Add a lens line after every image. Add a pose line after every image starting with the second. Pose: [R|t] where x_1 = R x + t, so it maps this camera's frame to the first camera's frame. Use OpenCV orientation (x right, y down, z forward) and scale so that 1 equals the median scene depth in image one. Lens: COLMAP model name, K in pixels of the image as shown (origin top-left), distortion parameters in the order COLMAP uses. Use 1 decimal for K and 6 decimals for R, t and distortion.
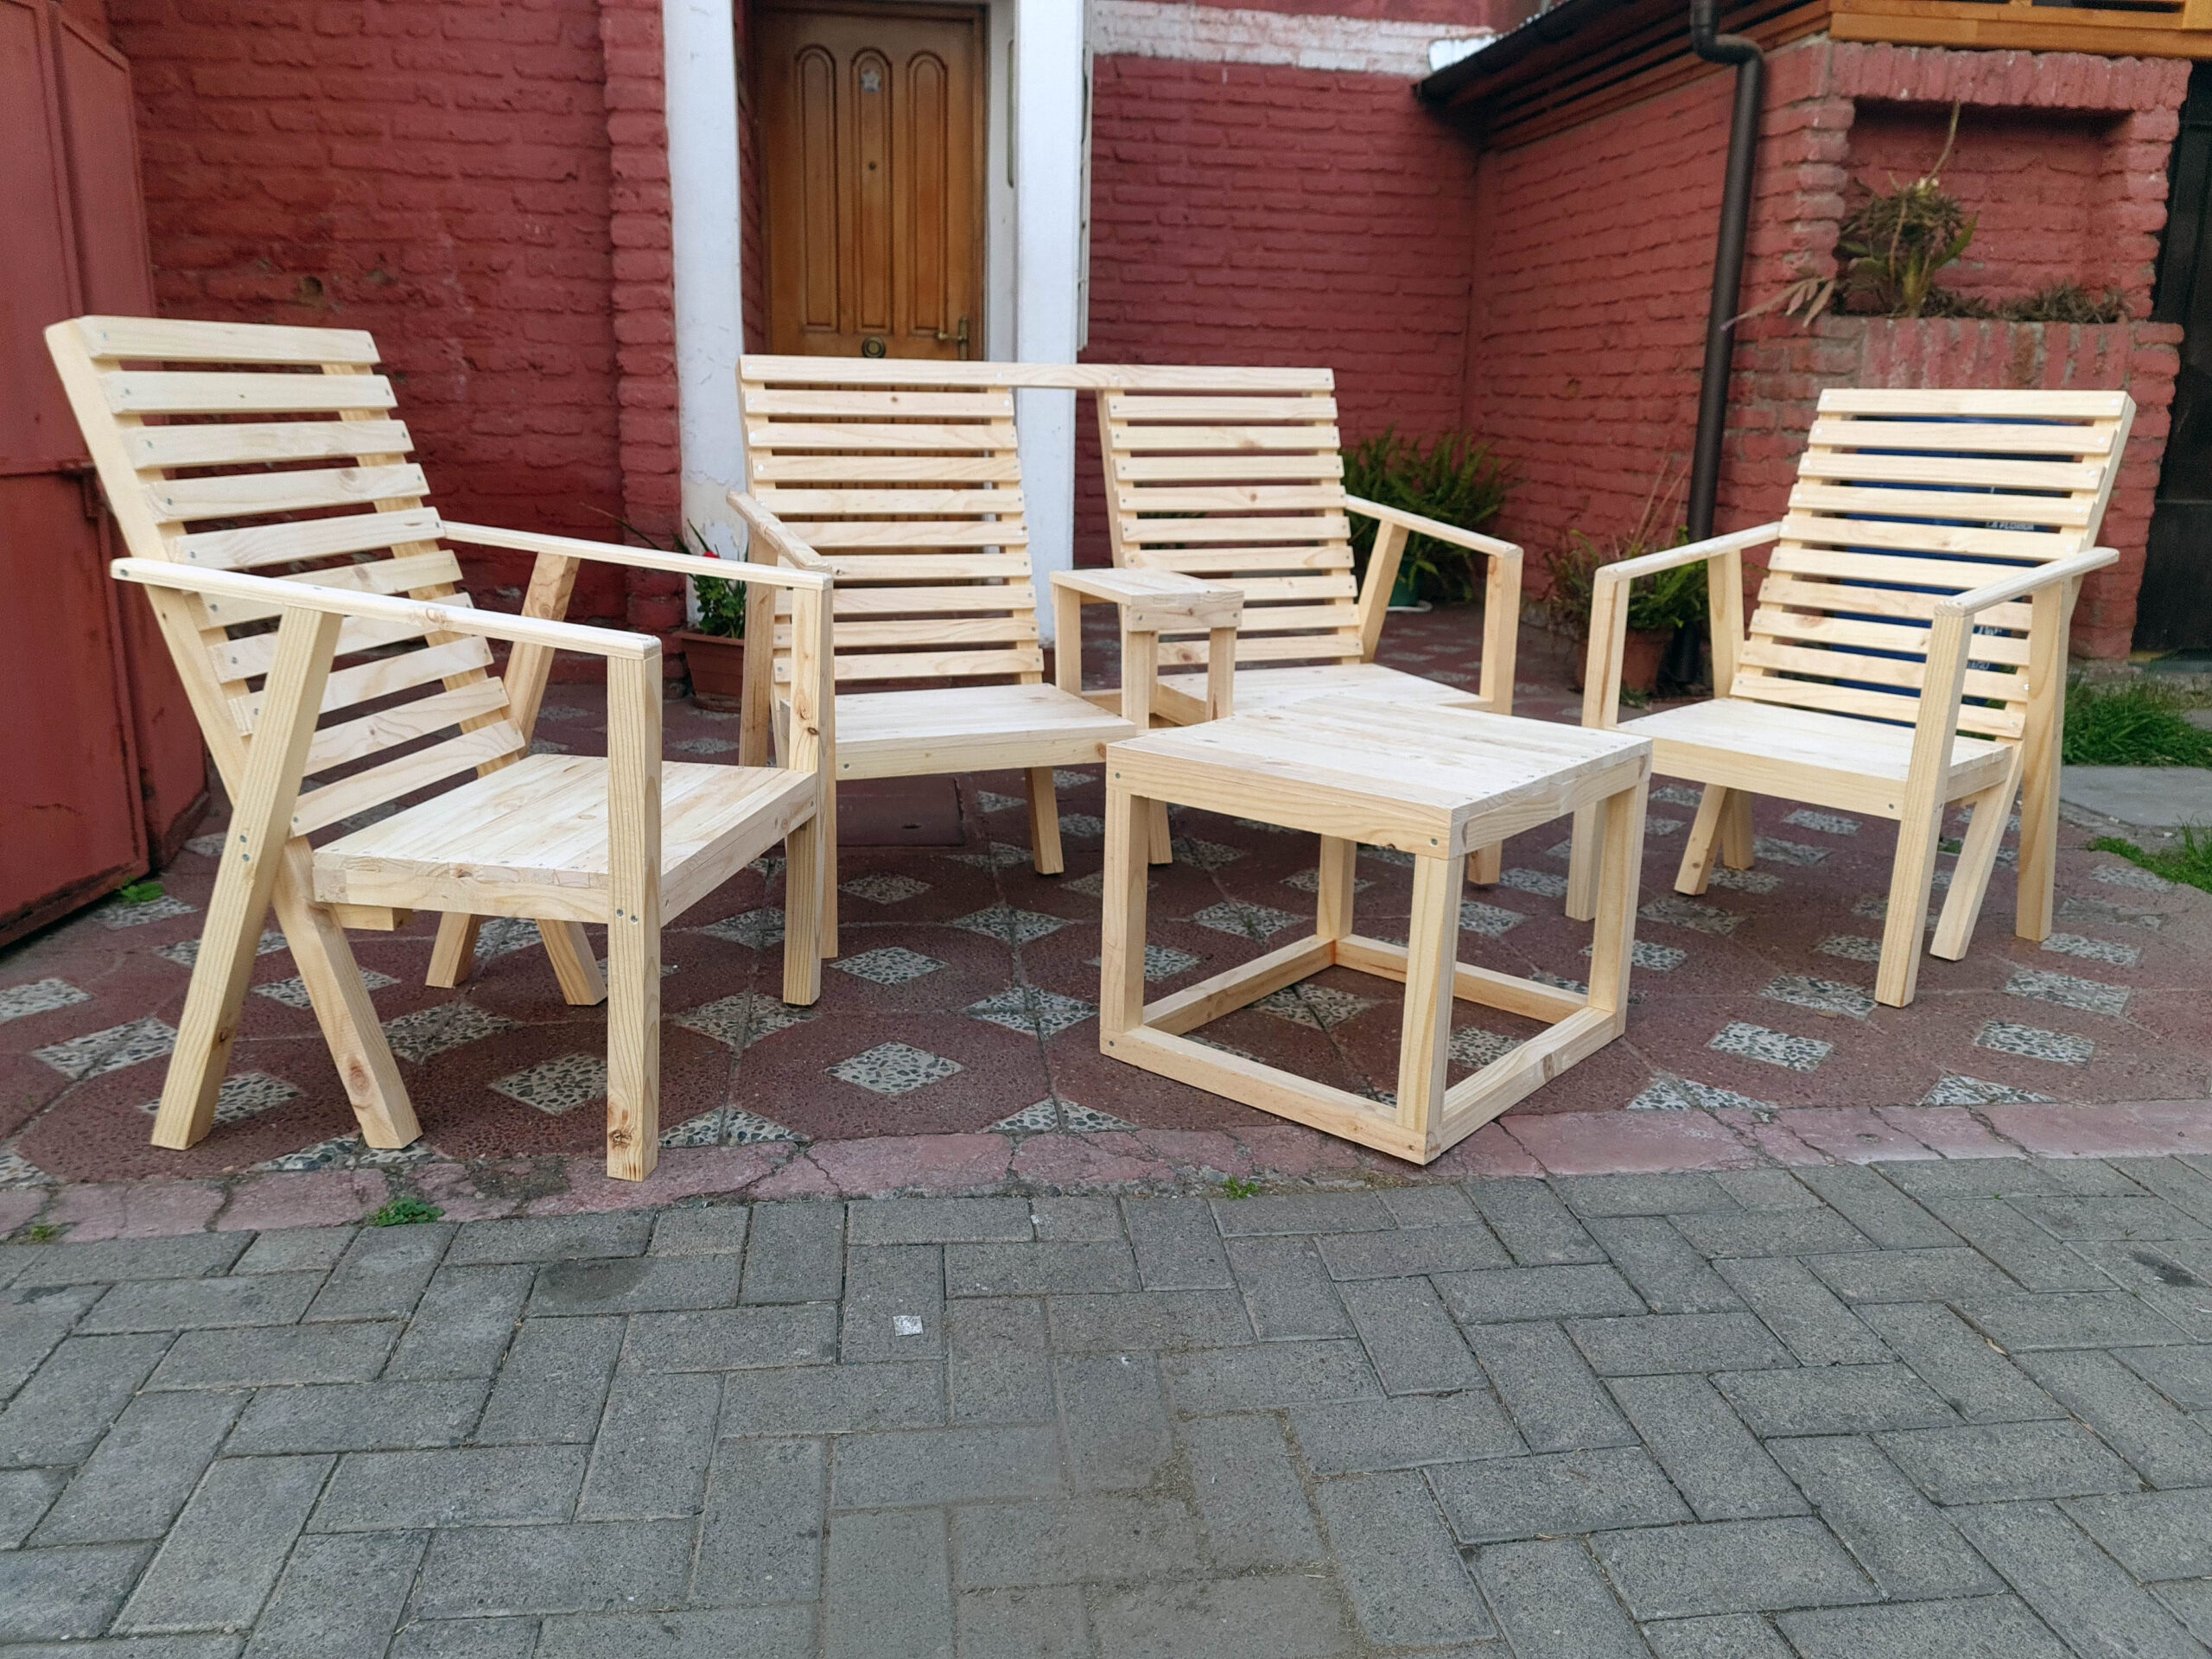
lens RADIAL K [[1658.3, 0, 1111.7], [0, 1658.3, 792.6], [0, 0, 1]] dist [0.061236, -0.058262]
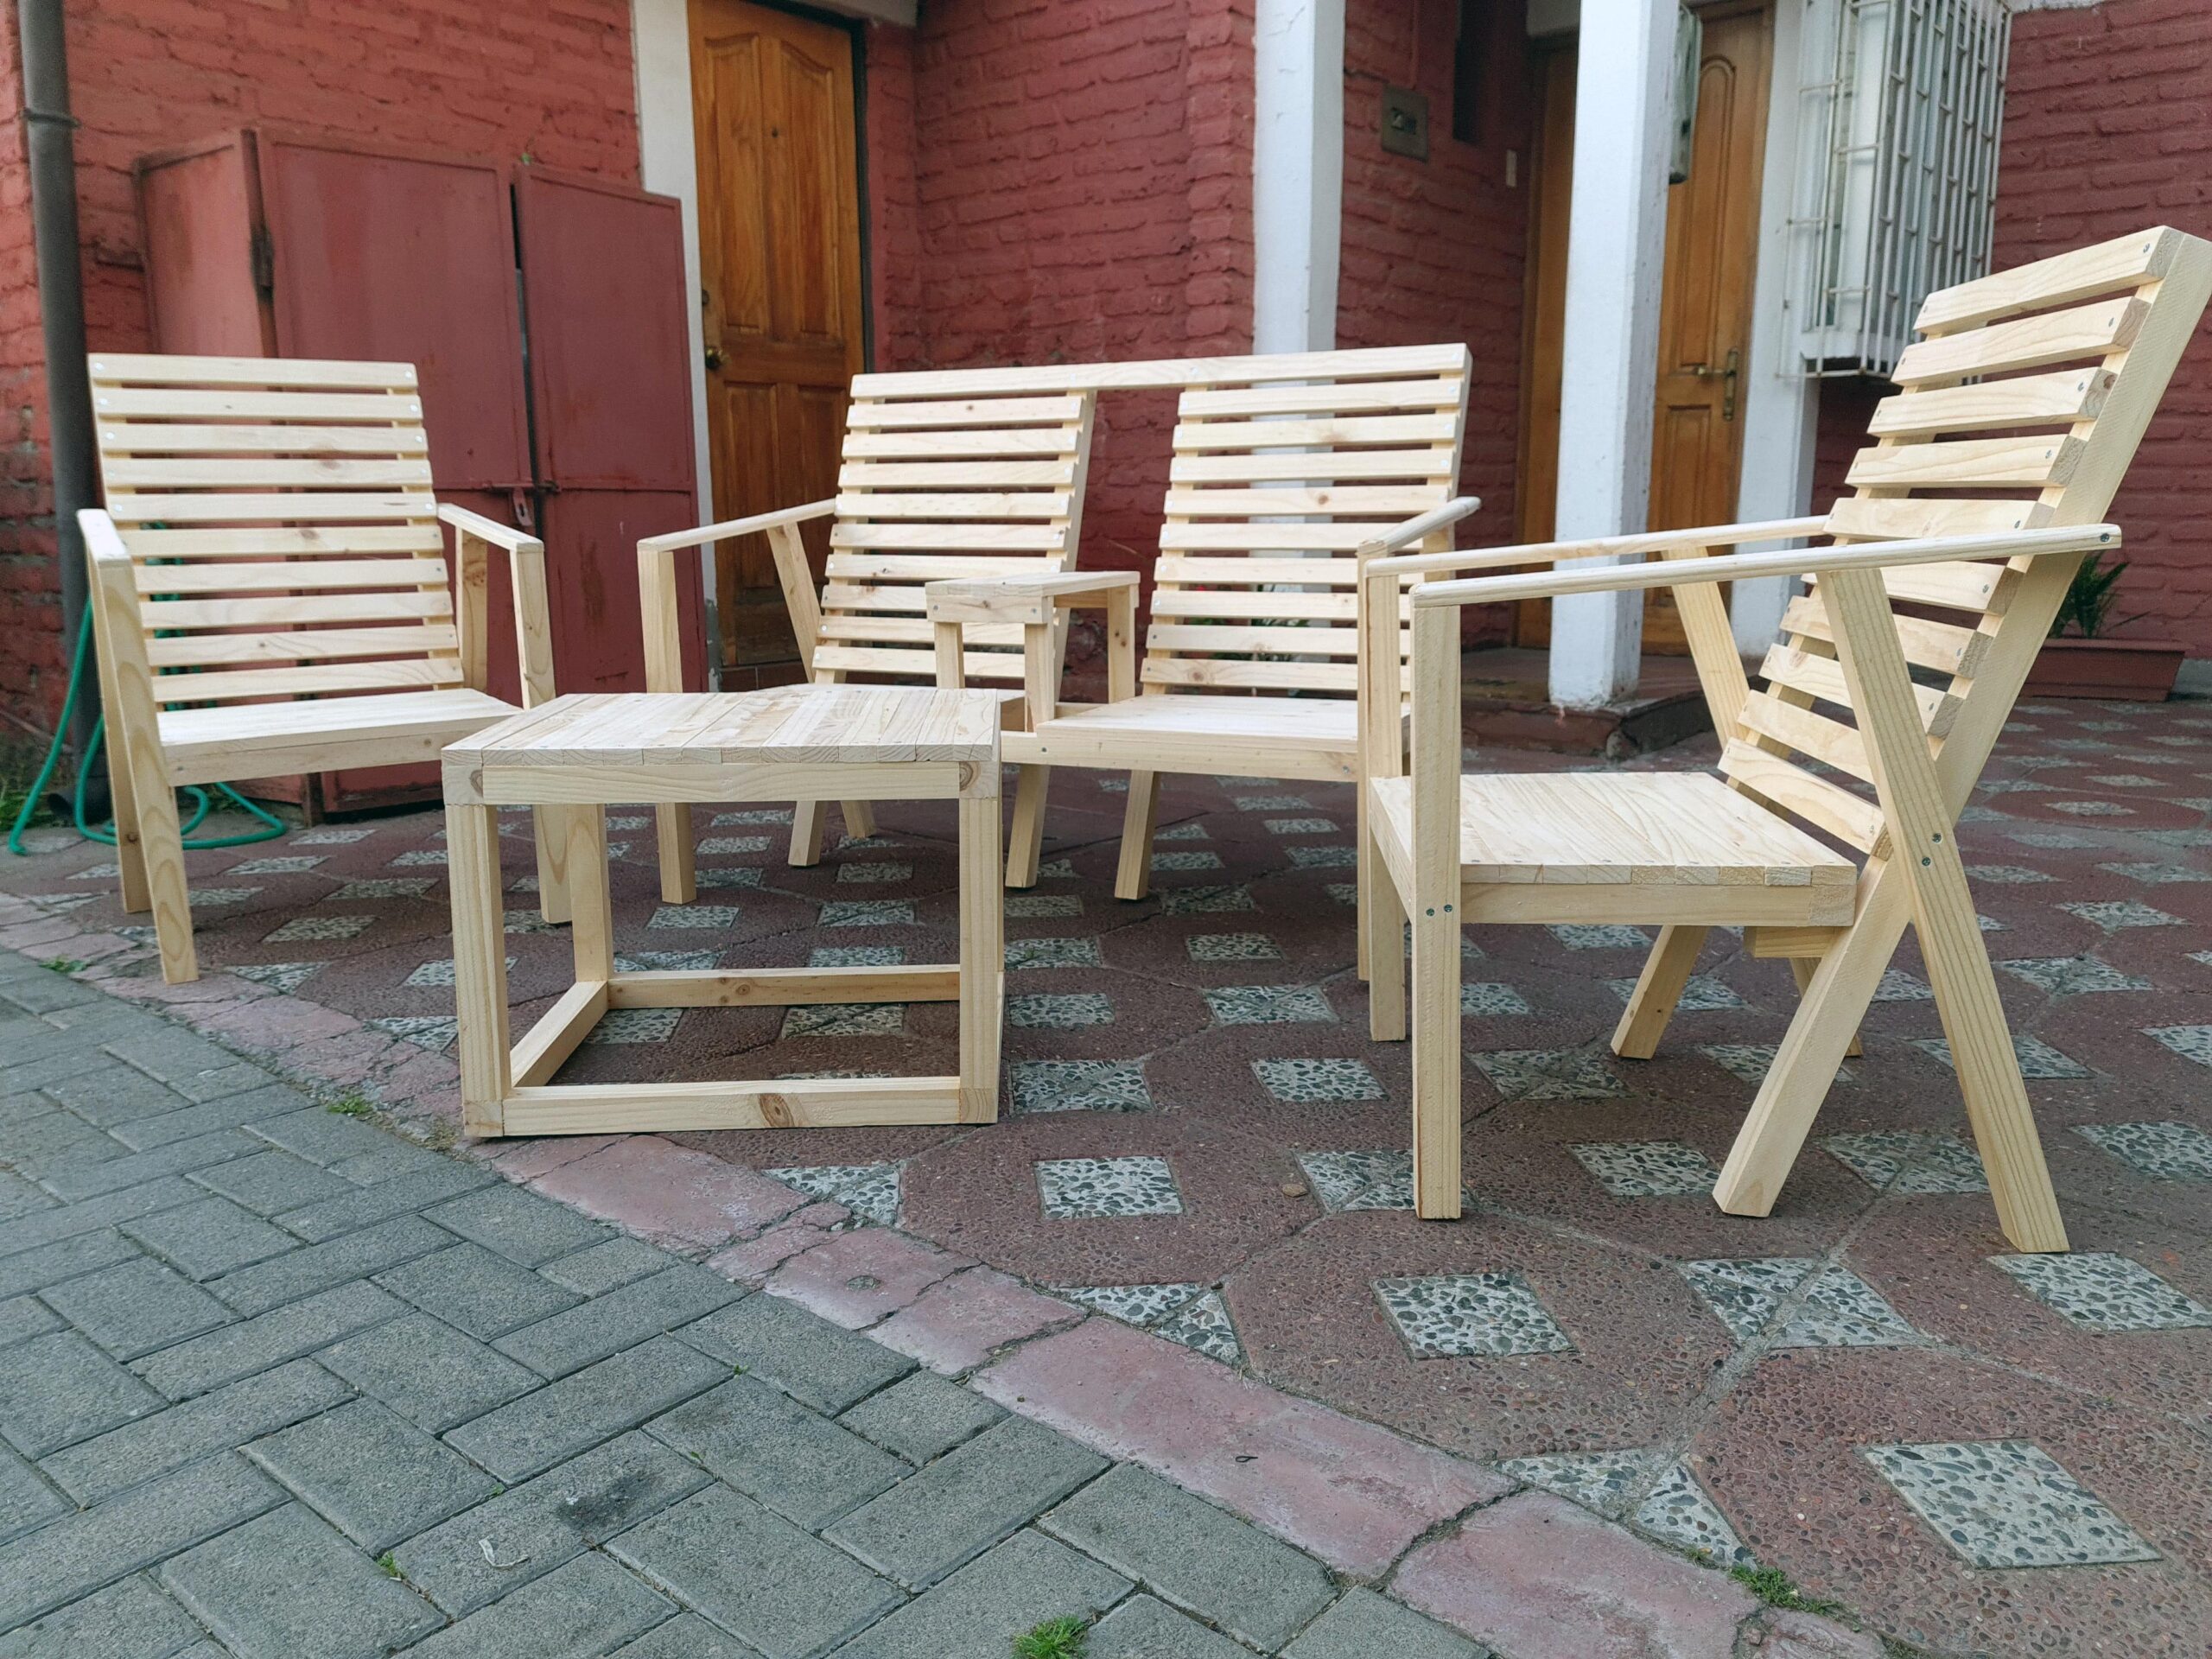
lens RADIAL K [[1657.1, 0, 1113.5], [0, 1657.1, 801.0], [0, 0, 1]] dist [0.051319, -0.039596]
pose [[0.678656, 0.105966, -0.726772, 0.487343], [-0.149123, 0.988806, 0.004921, -0.009566], [0.719158, 0.105039, 0.686861, 0.265835]]
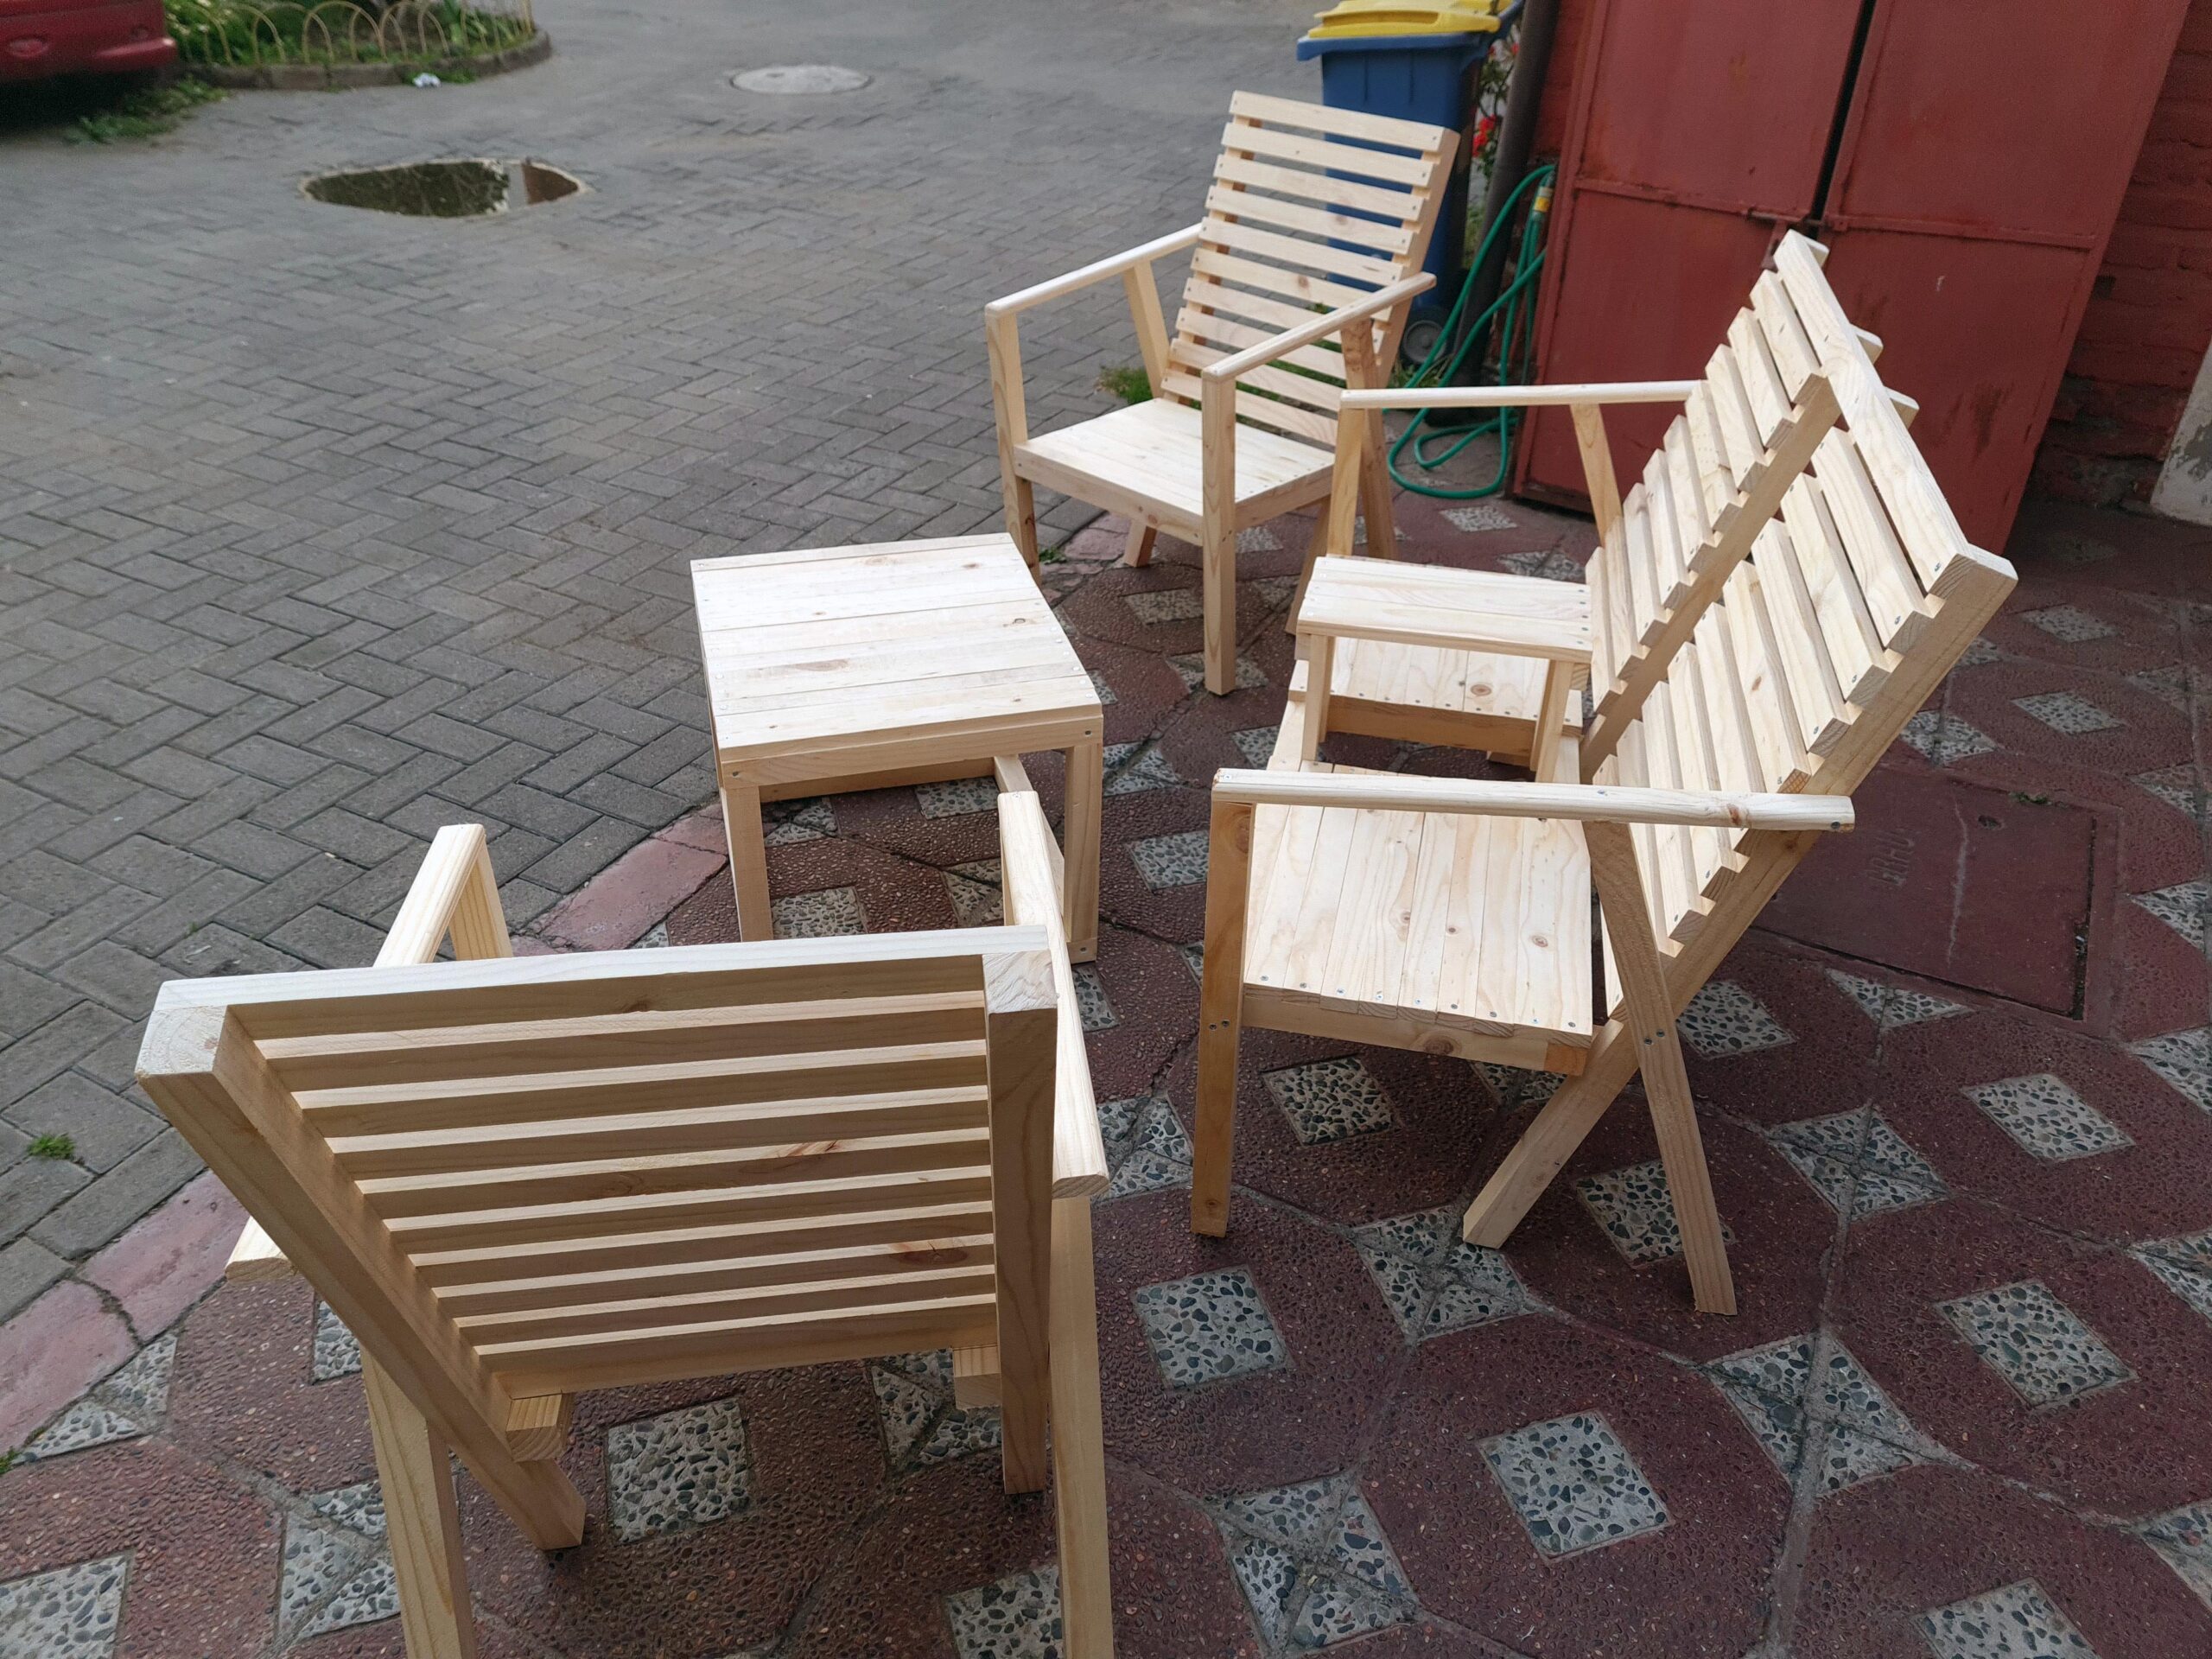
lens RADIAL K [[1679.0, 0, 1109.5], [0, 1679.0, 778.6], [0, 0, 1]] dist [0.057913, -0.043944]
pose [[-0.576049, 0.398399, -0.713754, 0.453393], [-0.223485, 0.763154, 0.606341, -0.327537], [0.786271, 0.508796, -0.350578, 0.783736]]
